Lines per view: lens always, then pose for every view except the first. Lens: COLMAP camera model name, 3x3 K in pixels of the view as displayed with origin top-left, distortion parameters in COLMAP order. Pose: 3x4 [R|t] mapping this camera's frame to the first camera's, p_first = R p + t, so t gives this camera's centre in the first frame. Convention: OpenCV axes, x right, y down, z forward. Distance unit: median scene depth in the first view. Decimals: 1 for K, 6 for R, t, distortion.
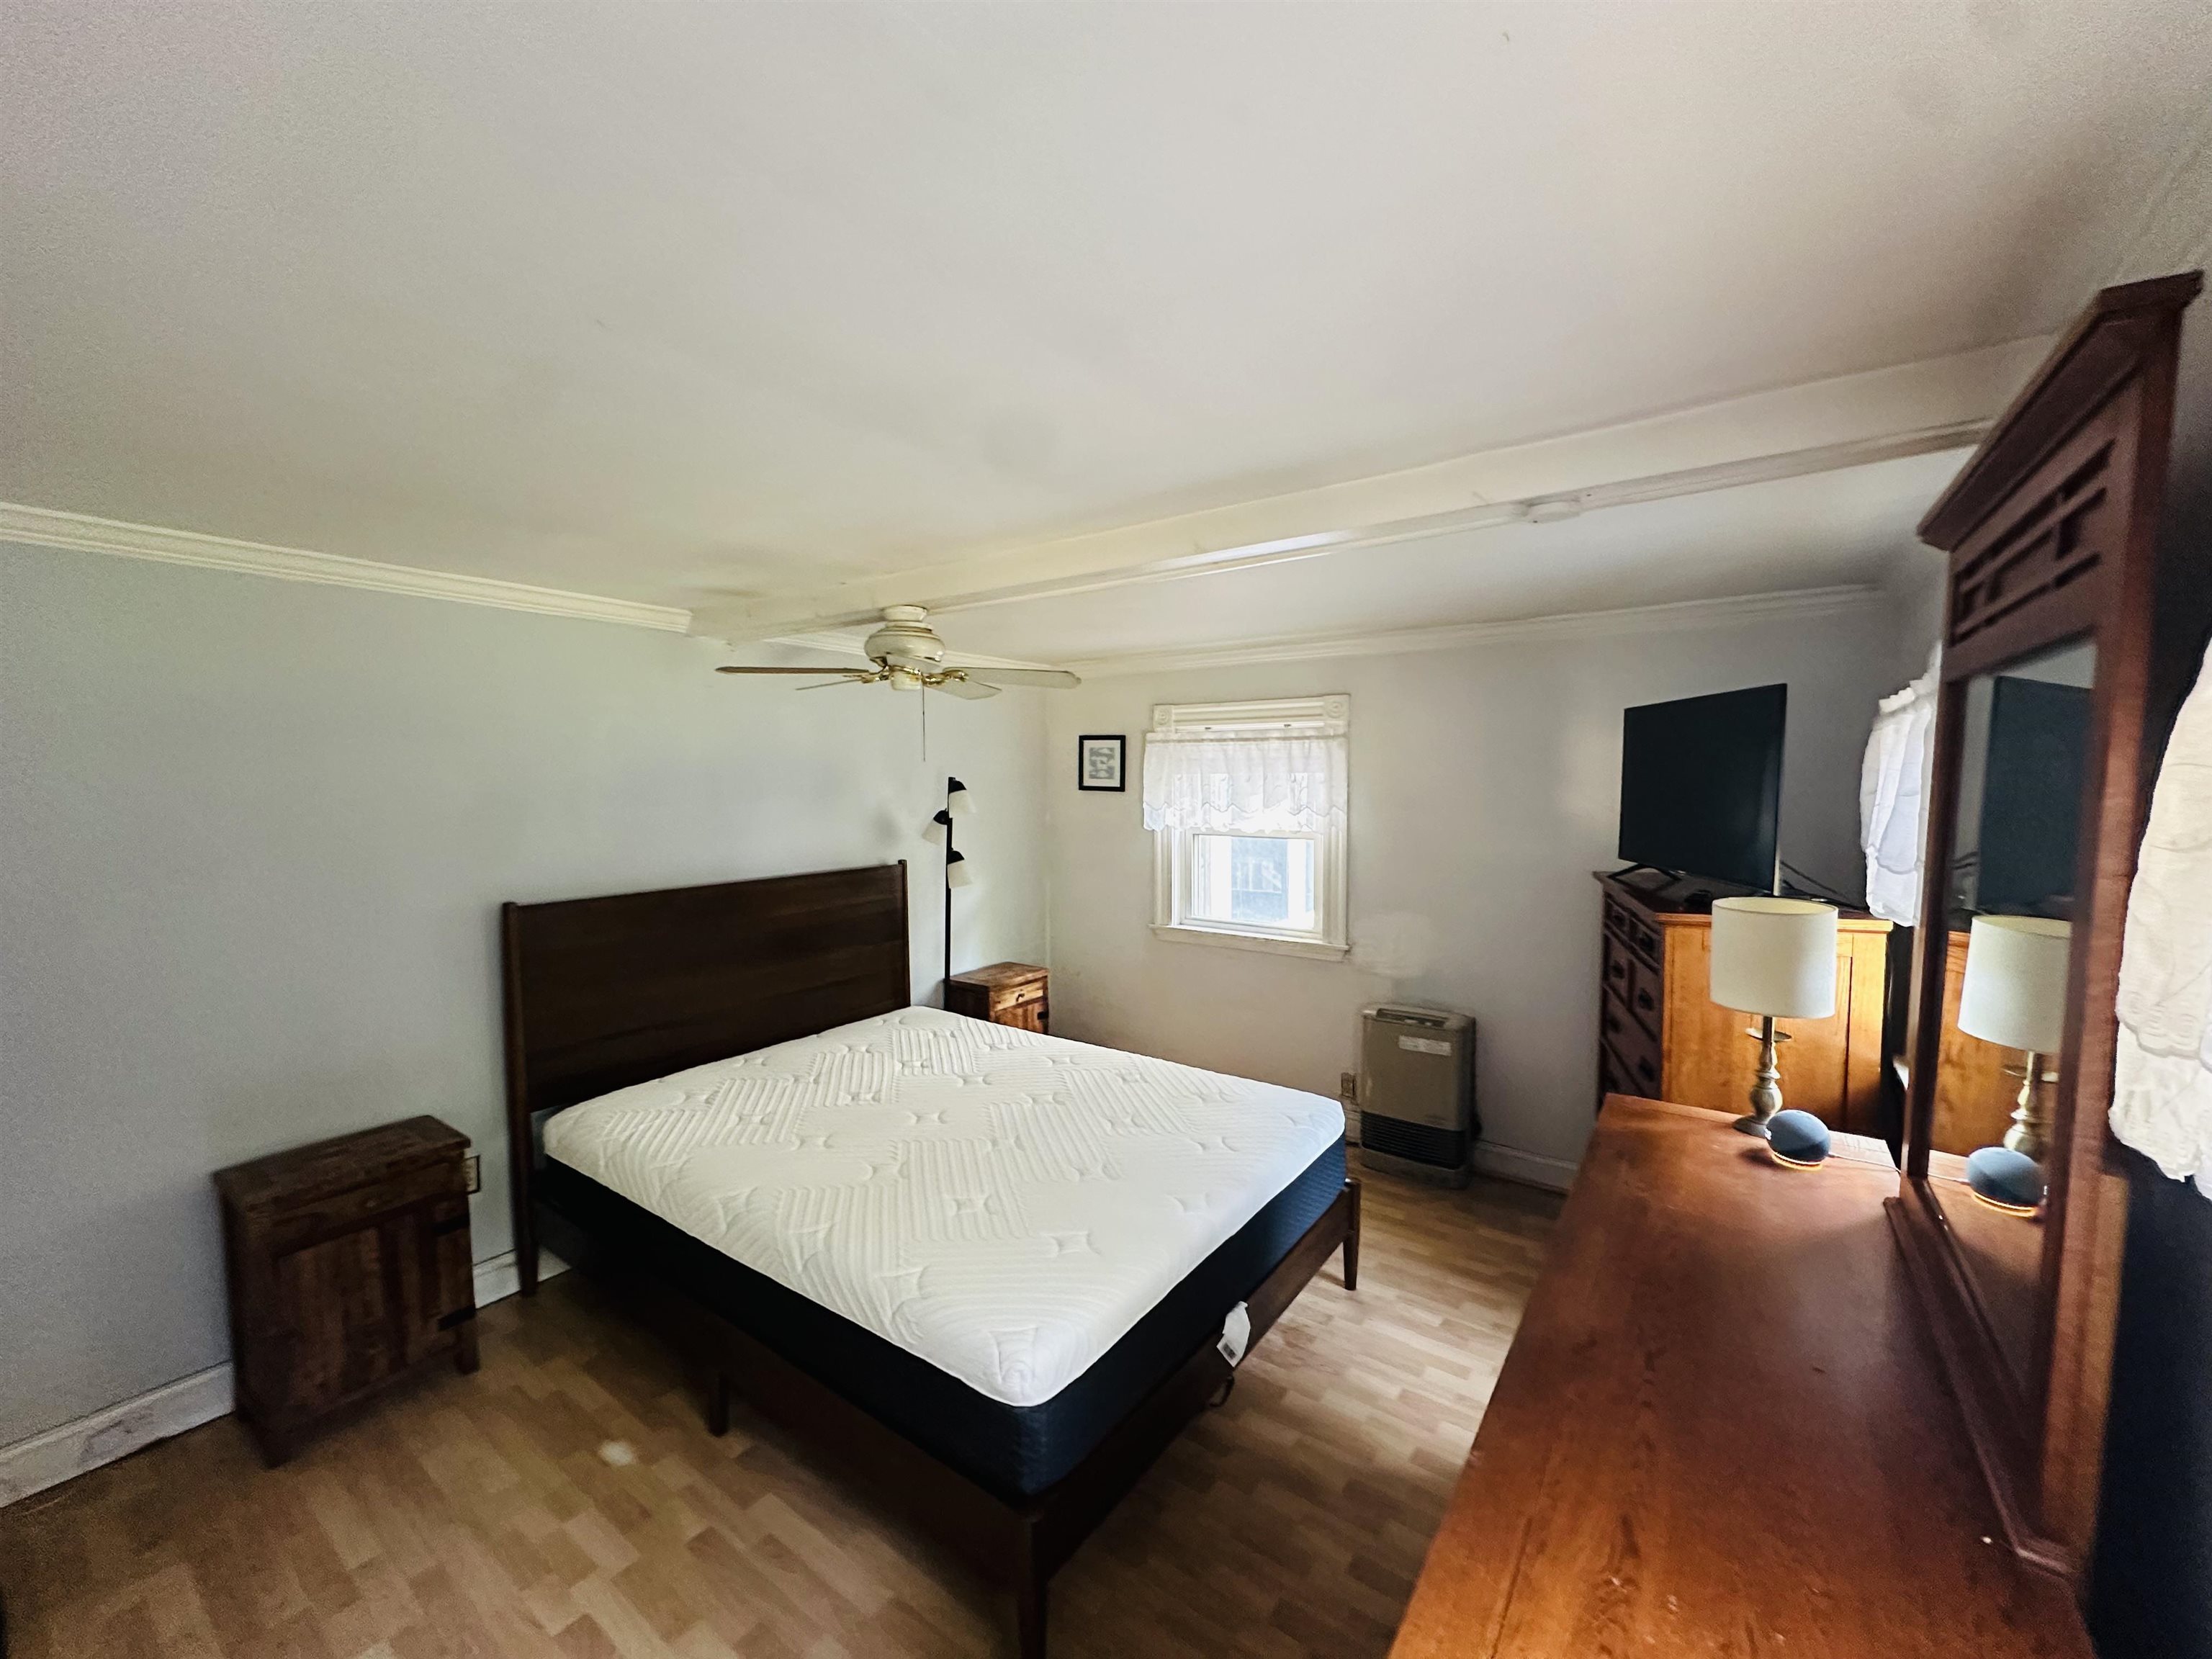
lens RADIAL K [[875.9, 0, 1104.7], [0, 875.9, 833.3], [0, 0, 1]] dist [-0.003320, -0.000502]
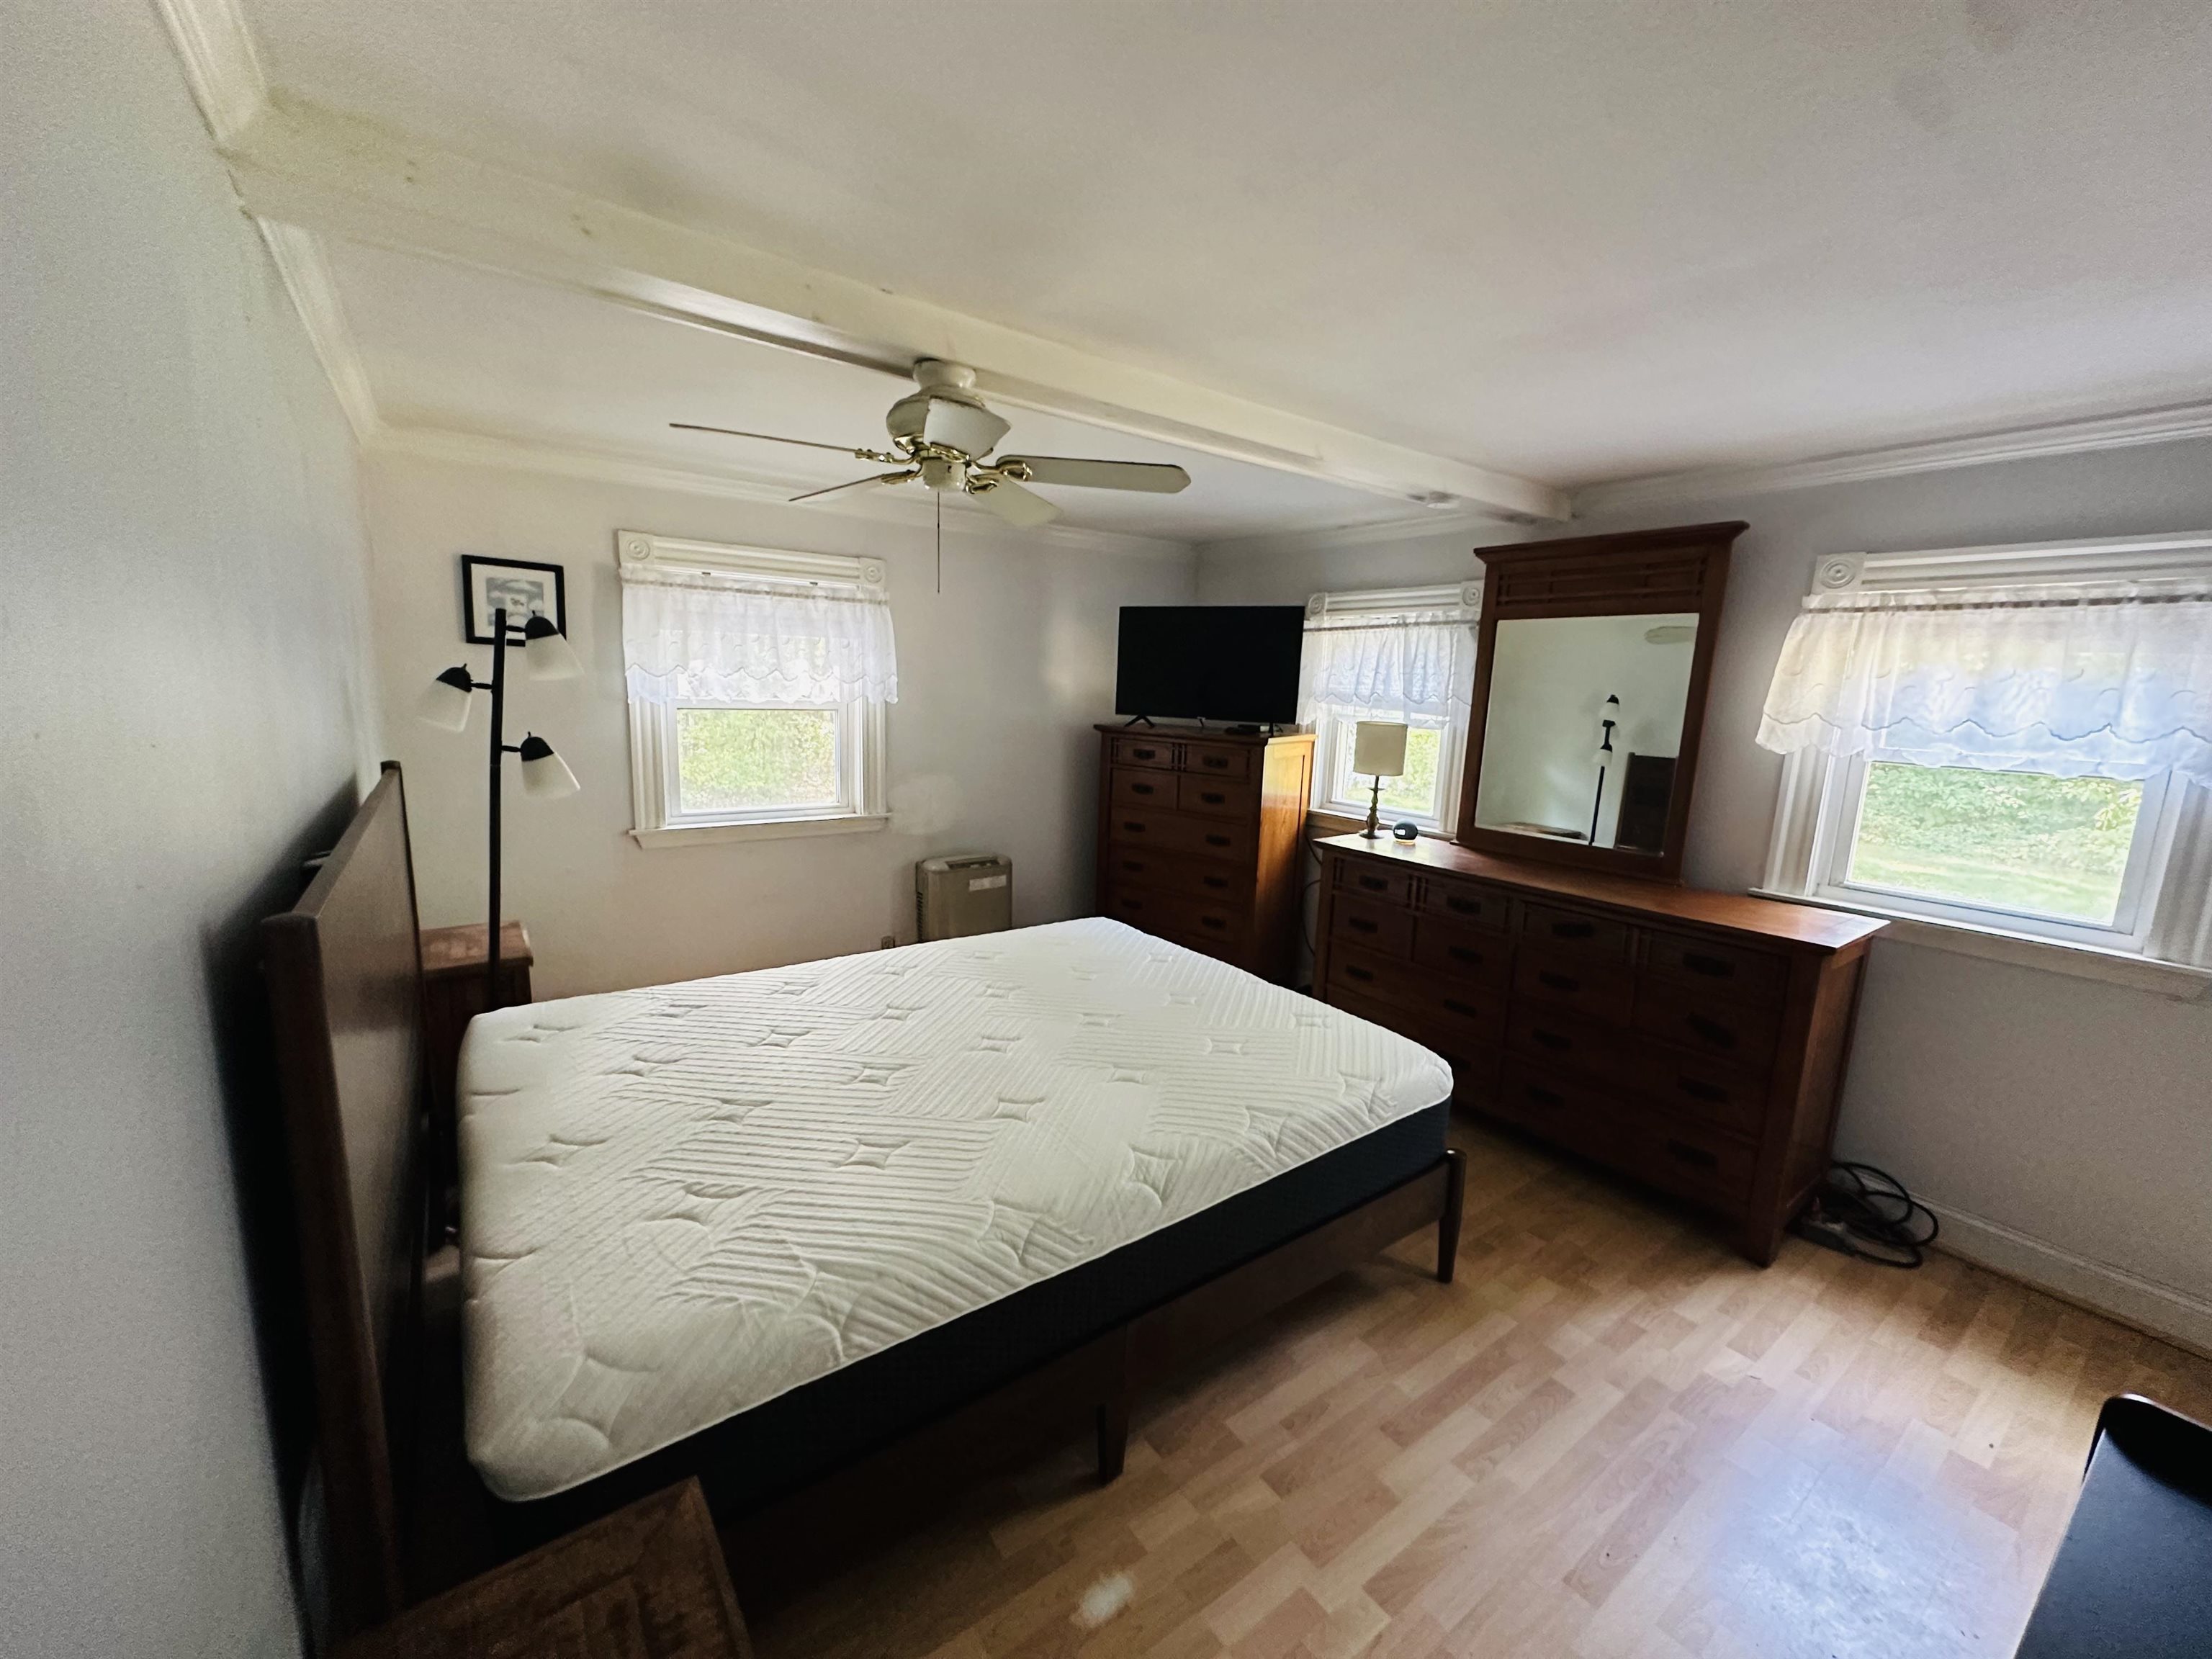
lens RADIAL K [[875.9, 0, 1106.9], [0, 875.9, 835.4], [0, 0, 1]] dist [-0.003320, -0.000502]
pose [[0.313172, -0.152516, 0.937370, -0.620907], [0.027086, 0.988053, 0.151713, 0.005677], [-0.949310, -0.022123, 0.313562, 0.444821]]
